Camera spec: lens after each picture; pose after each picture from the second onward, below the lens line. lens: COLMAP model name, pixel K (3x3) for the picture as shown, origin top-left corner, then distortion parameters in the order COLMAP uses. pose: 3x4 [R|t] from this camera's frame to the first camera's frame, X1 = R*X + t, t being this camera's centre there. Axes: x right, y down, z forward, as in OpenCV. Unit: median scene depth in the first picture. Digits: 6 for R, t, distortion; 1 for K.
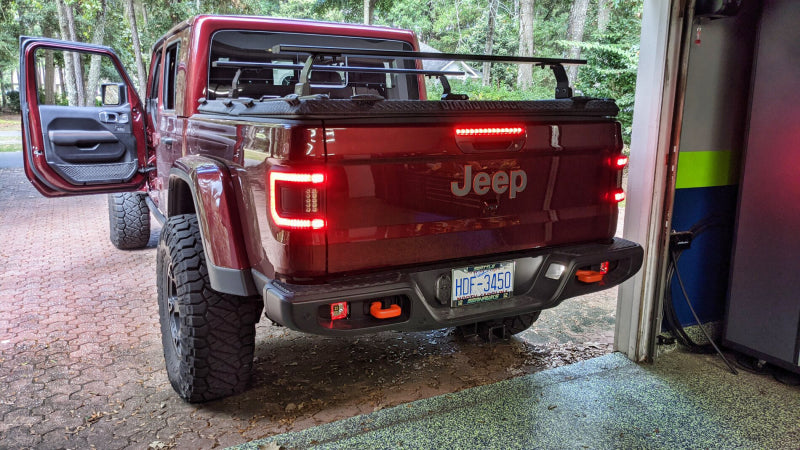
lens RADIAL K [[540.9, 0, 404.3], [0, 540.9, 224.7], [0, 0, 1]] dist [0.025800, -0.031799]
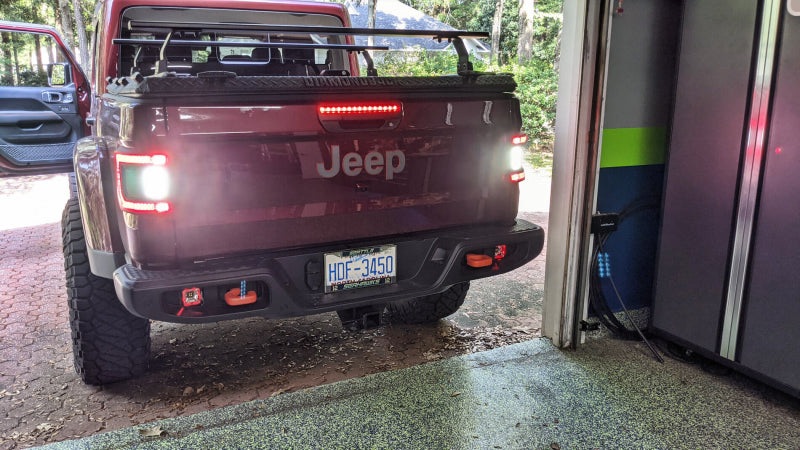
lens RADIAL K [[540.9, 0, 395.0], [0, 540.9, 218.7], [0, 0, 1]] dist [0.025800, -0.031799]
pose [[0.998987, 0.000894, -0.045002, 0.216366], [0.000491, 0.999527, 0.030742, -0.007756], [0.045008, -0.030733, 0.998514, 0.038932]]
